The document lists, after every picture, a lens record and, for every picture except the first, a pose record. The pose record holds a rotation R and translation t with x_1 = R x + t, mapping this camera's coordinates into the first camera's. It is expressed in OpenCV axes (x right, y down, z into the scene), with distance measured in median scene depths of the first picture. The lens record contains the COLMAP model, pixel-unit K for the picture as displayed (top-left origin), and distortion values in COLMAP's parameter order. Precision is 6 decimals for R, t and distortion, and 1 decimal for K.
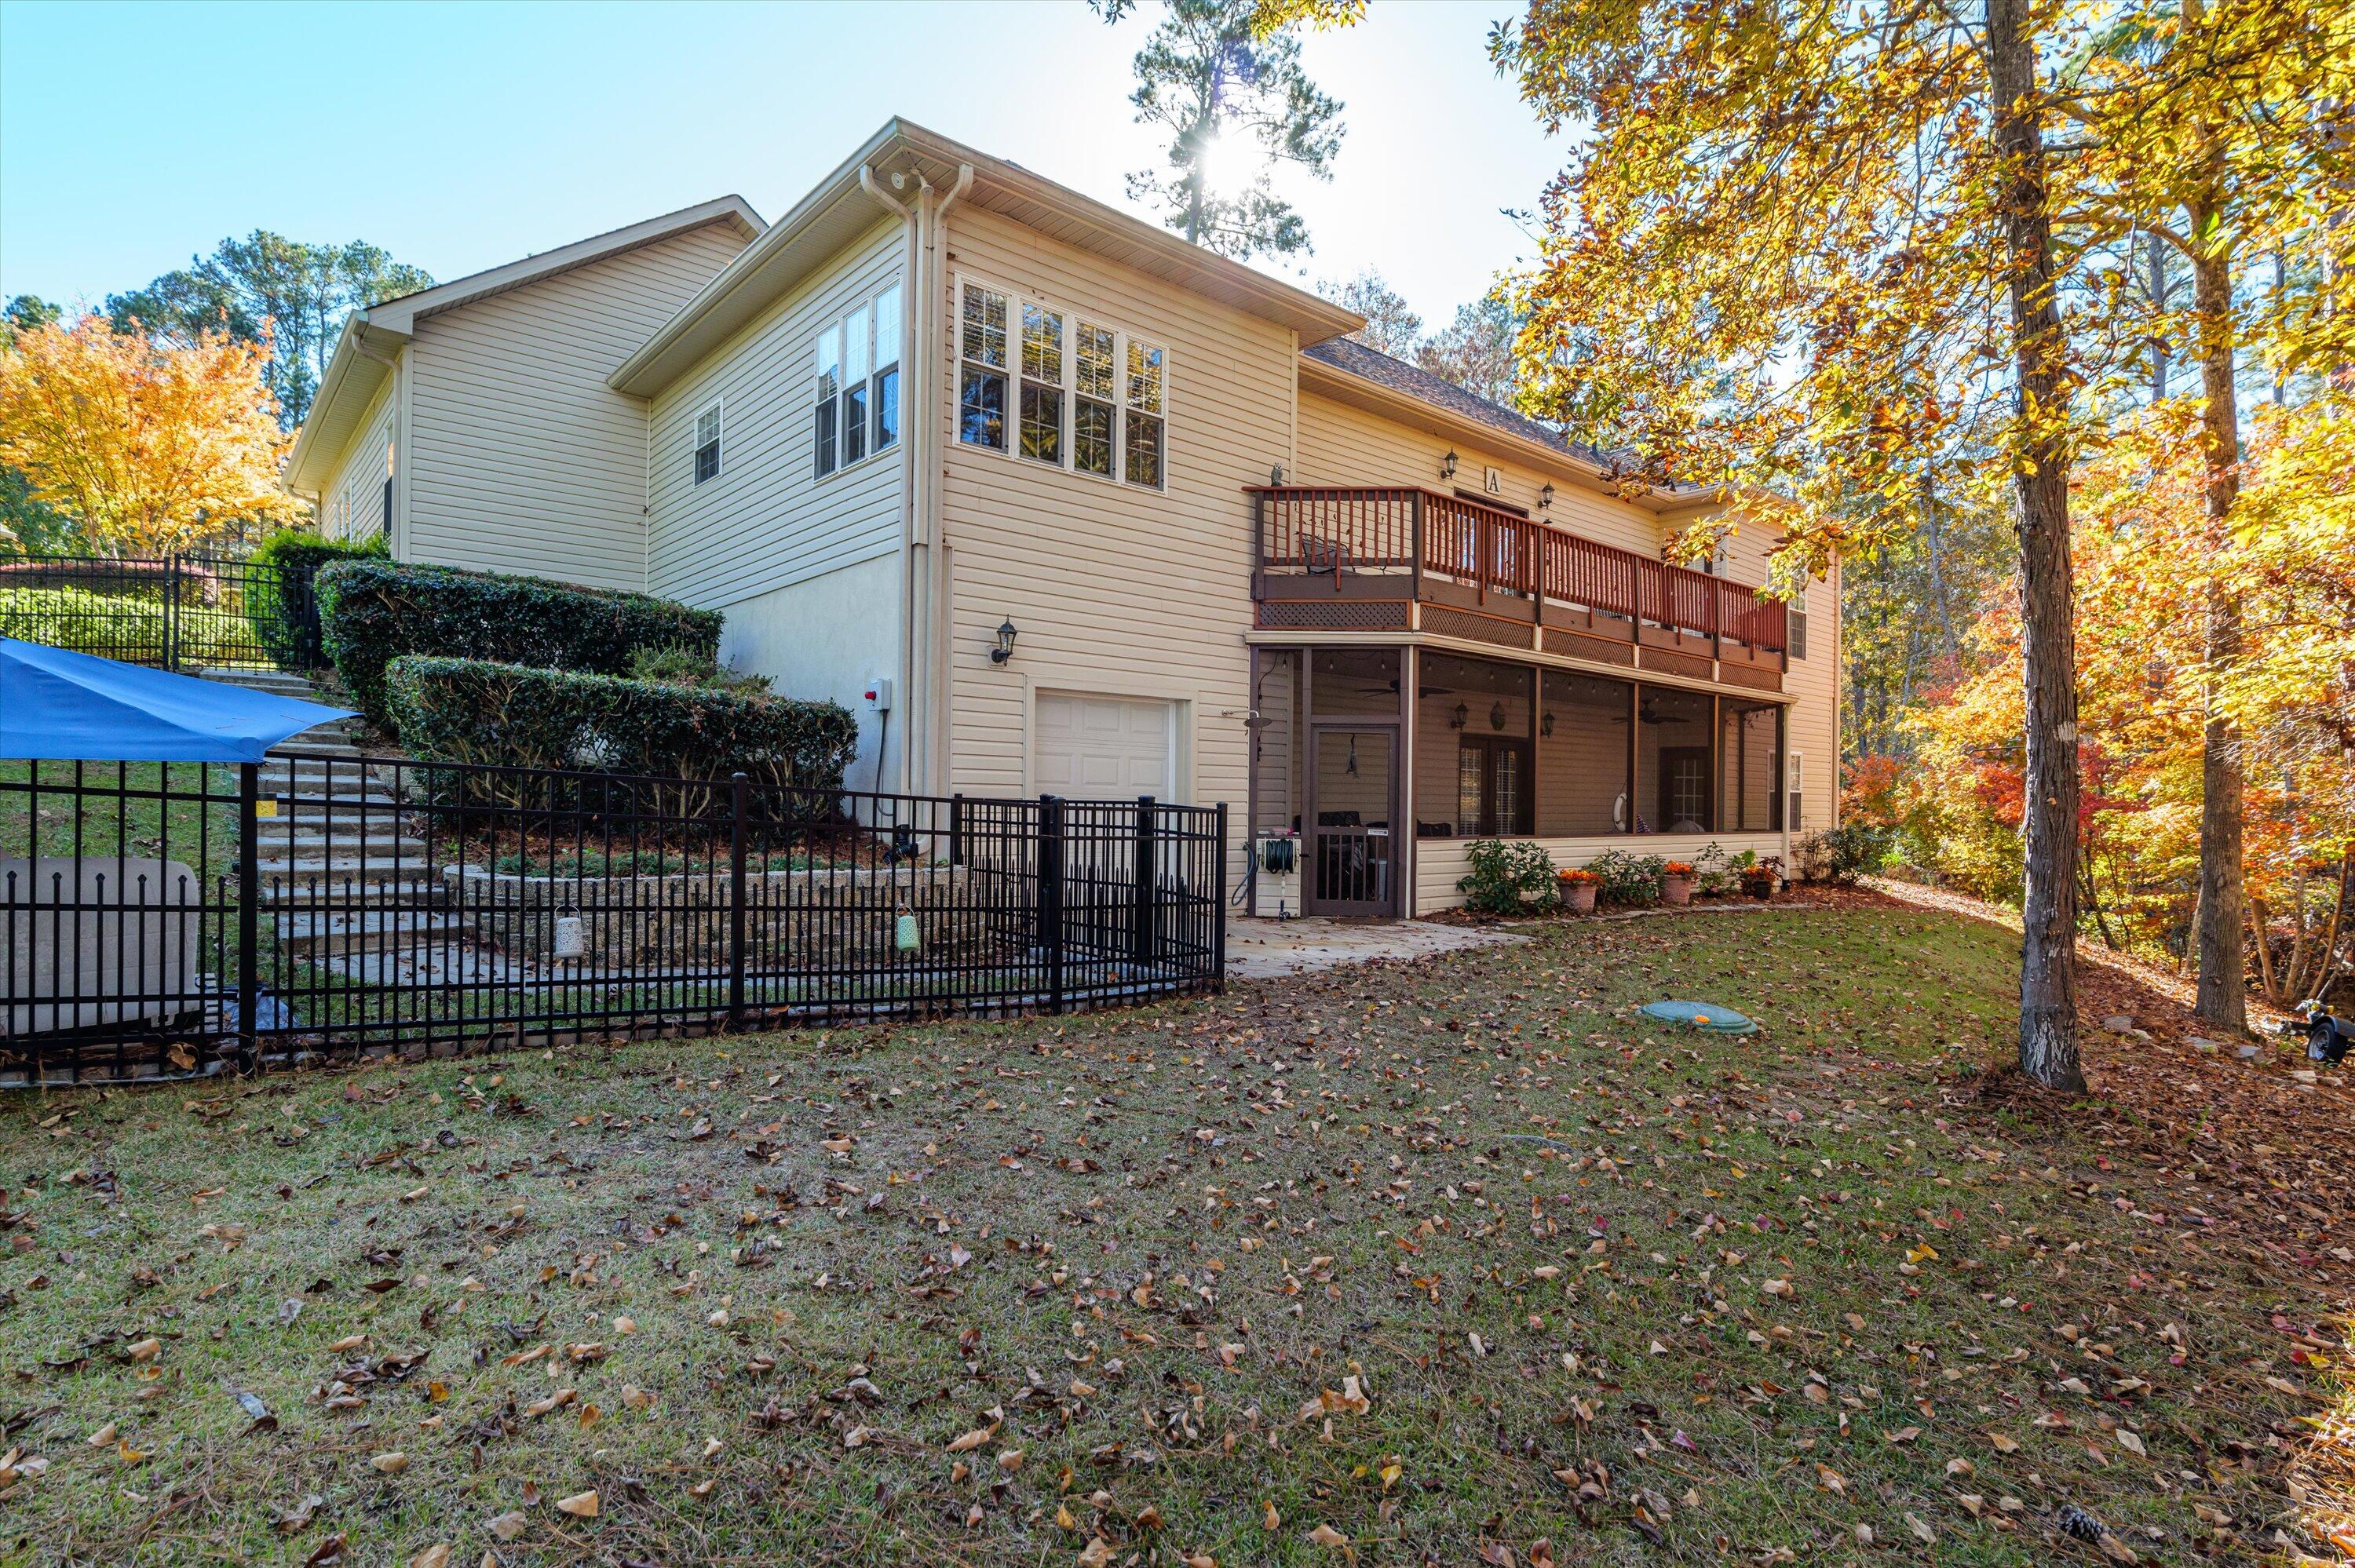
lens RADIAL K [[1202.0, 0, 1162.7], [0, 1202.0, 788.5], [0, 0, 1]] dist [-0.021332, 0.000143]
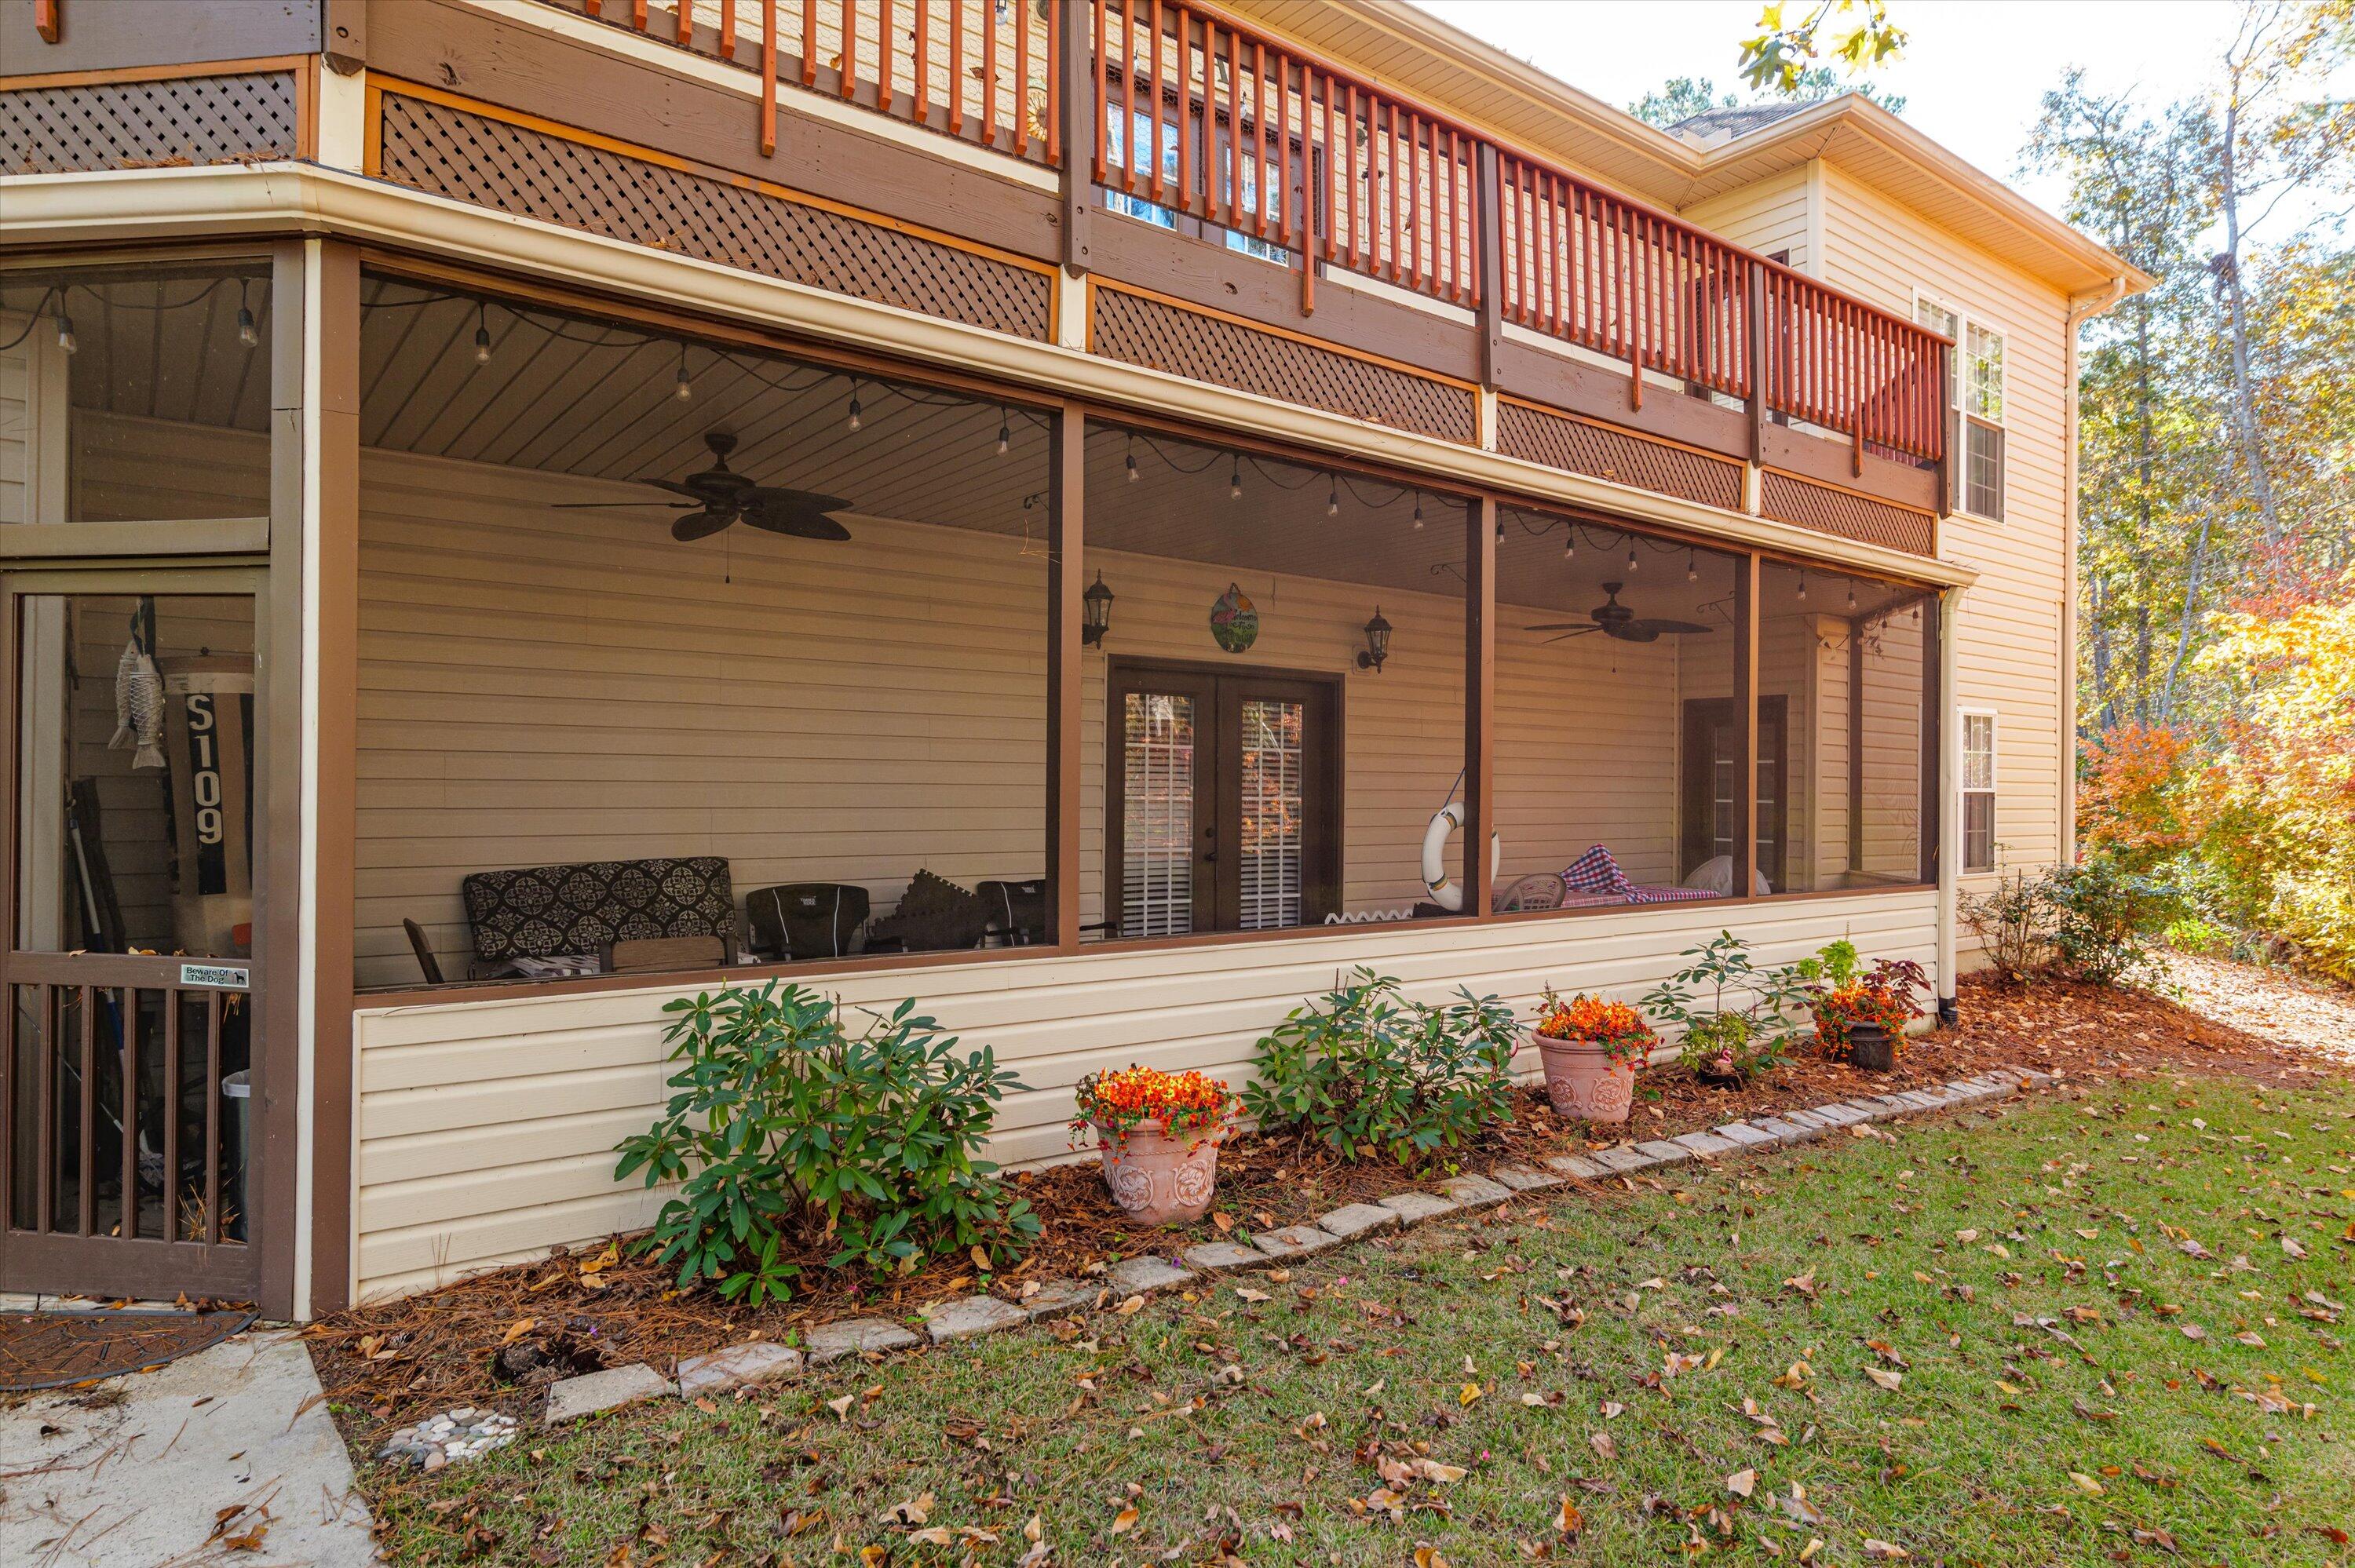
lens RADIAL K [[1393.9, 0, 1177.5], [0, 1393.9, 784.0], [0, 0, 1]] dist [0.003814, -0.000275]
pose [[0.998532, -0.003801, -0.054023, 0.330120], [0.003903, 0.999991, 0.001774, -0.003380], [0.054016, -0.001982, 0.998538, 0.586204]]
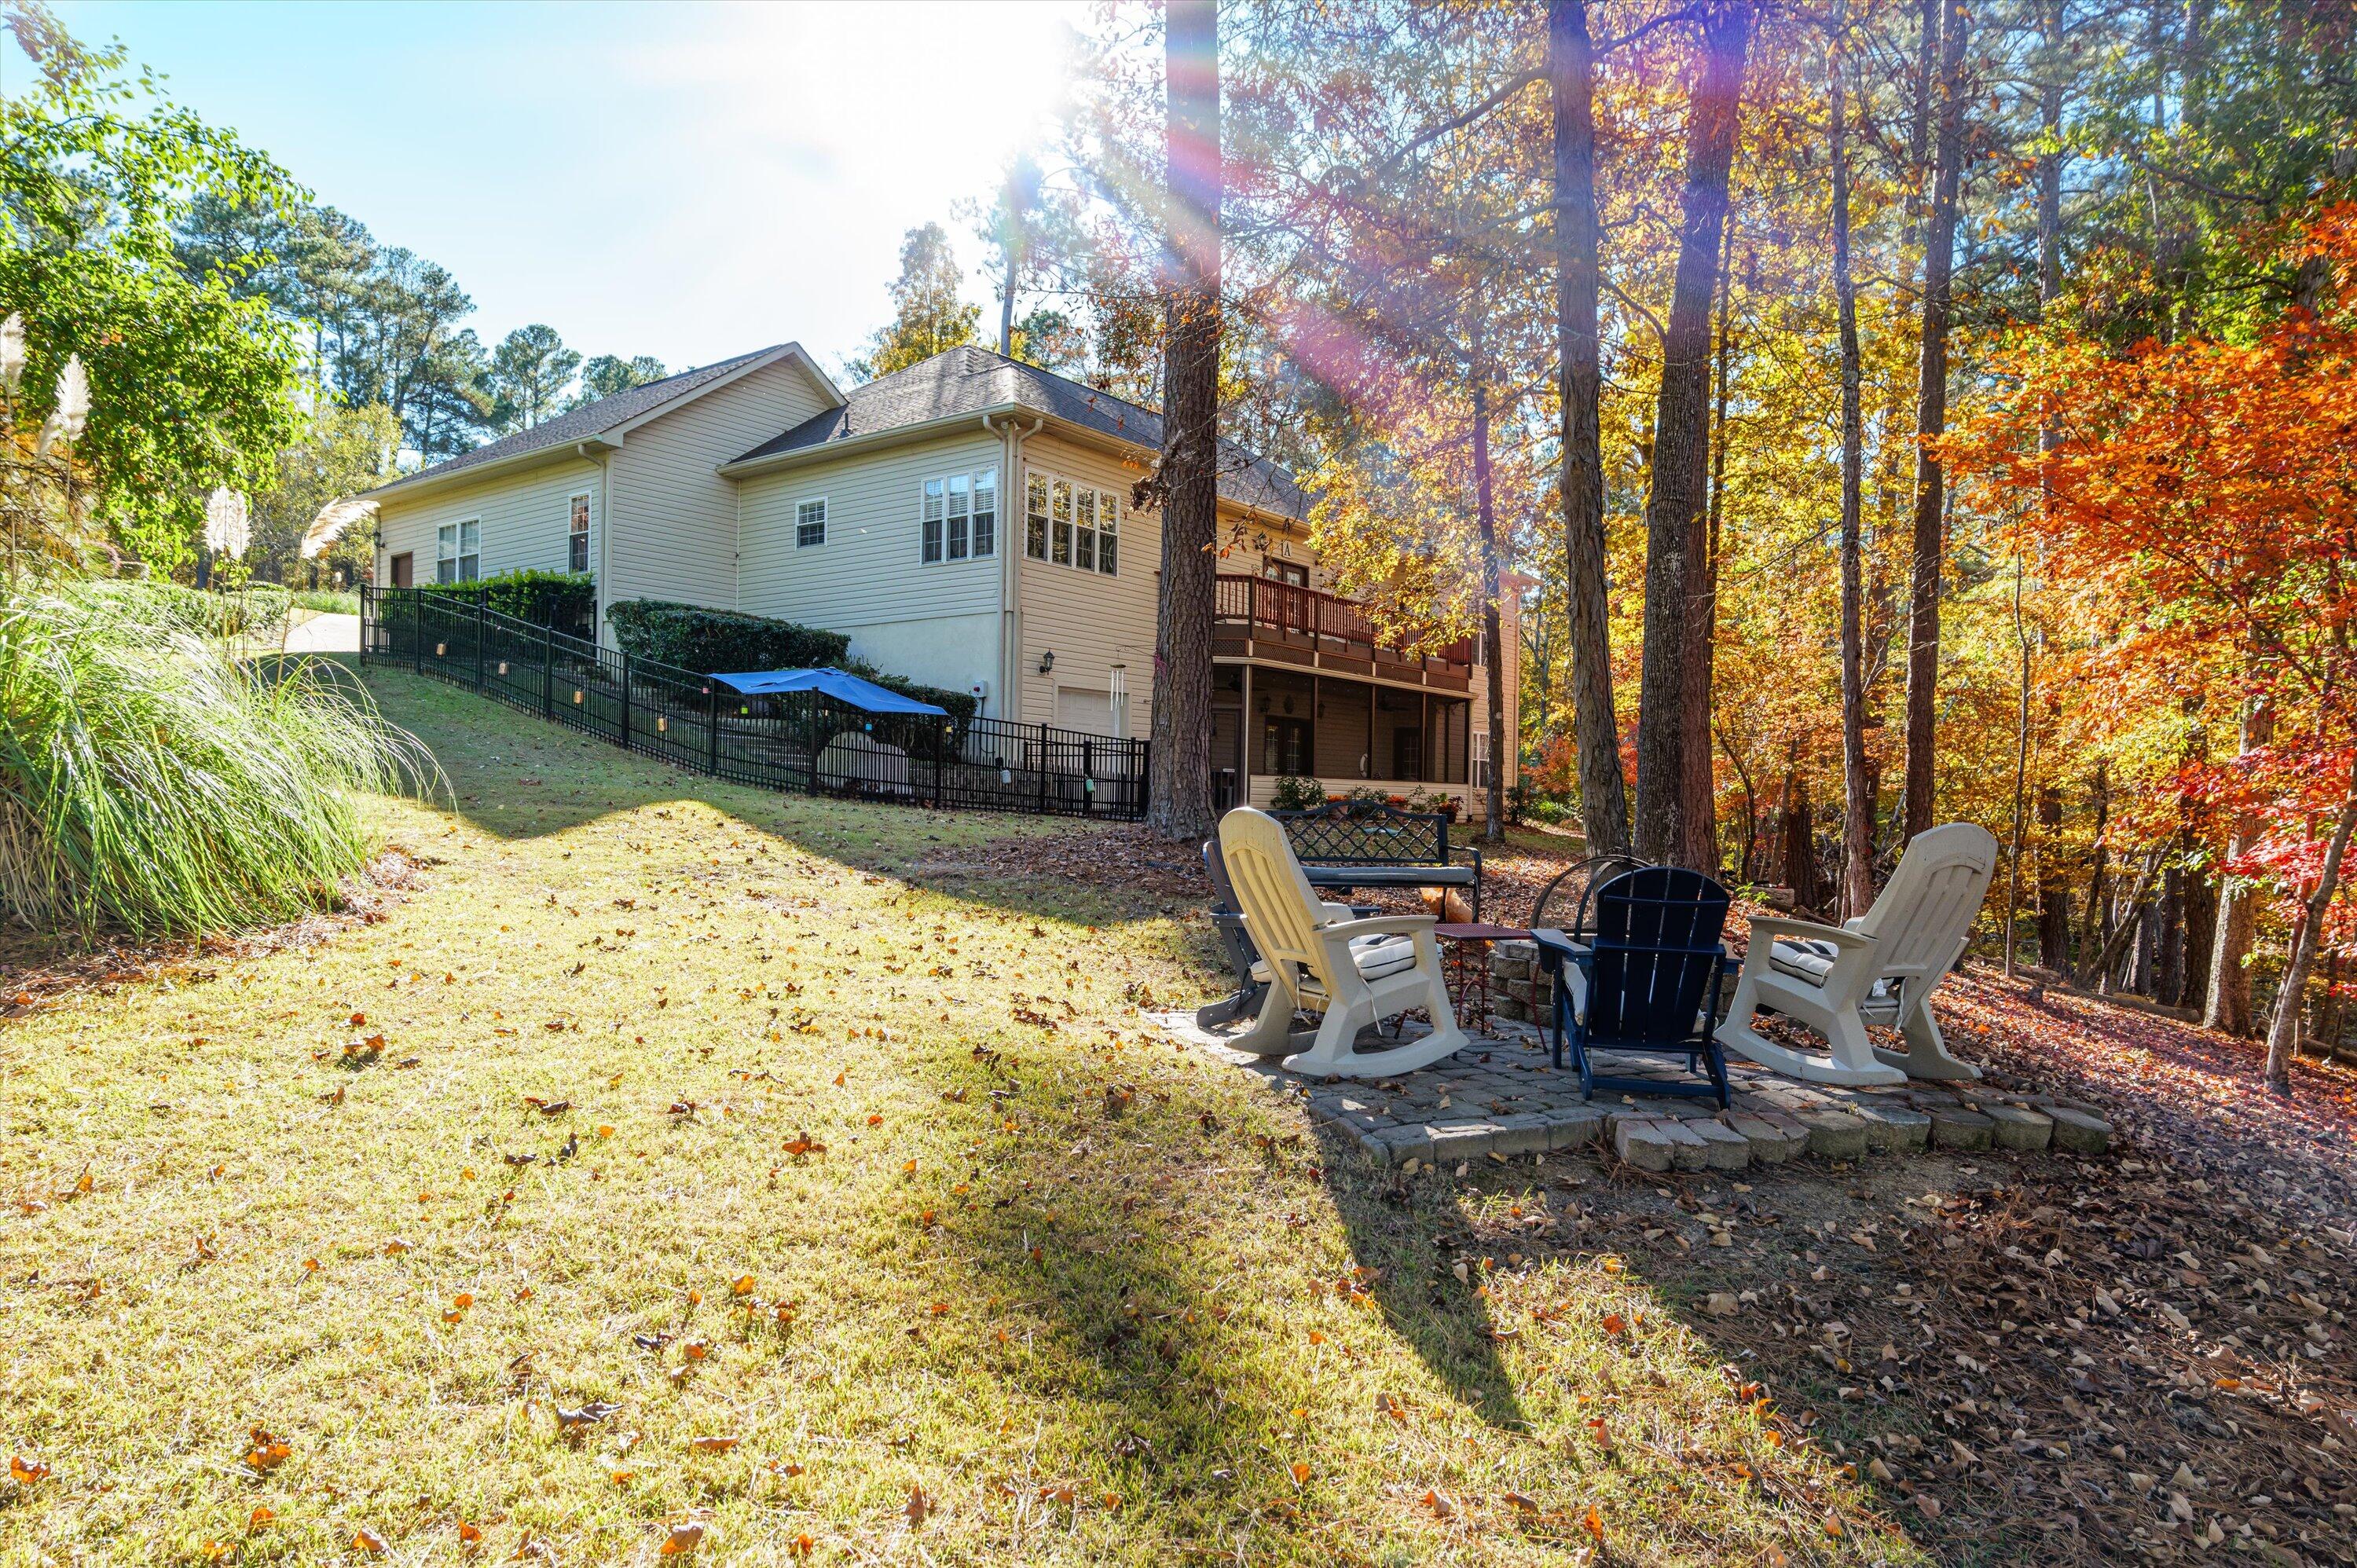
lens RADIAL K [[1395.2, 0, 1178.5], [0, 1395.2, 784.0], [0, 0, 1]] dist [0.003814, -0.000275]
pose [[0.977560, 0.004677, 0.210604, -0.266027], [-0.004984, 0.999987, 0.000926, 0.045288], [-0.210597, -0.001955, 0.977571, -0.808600]]
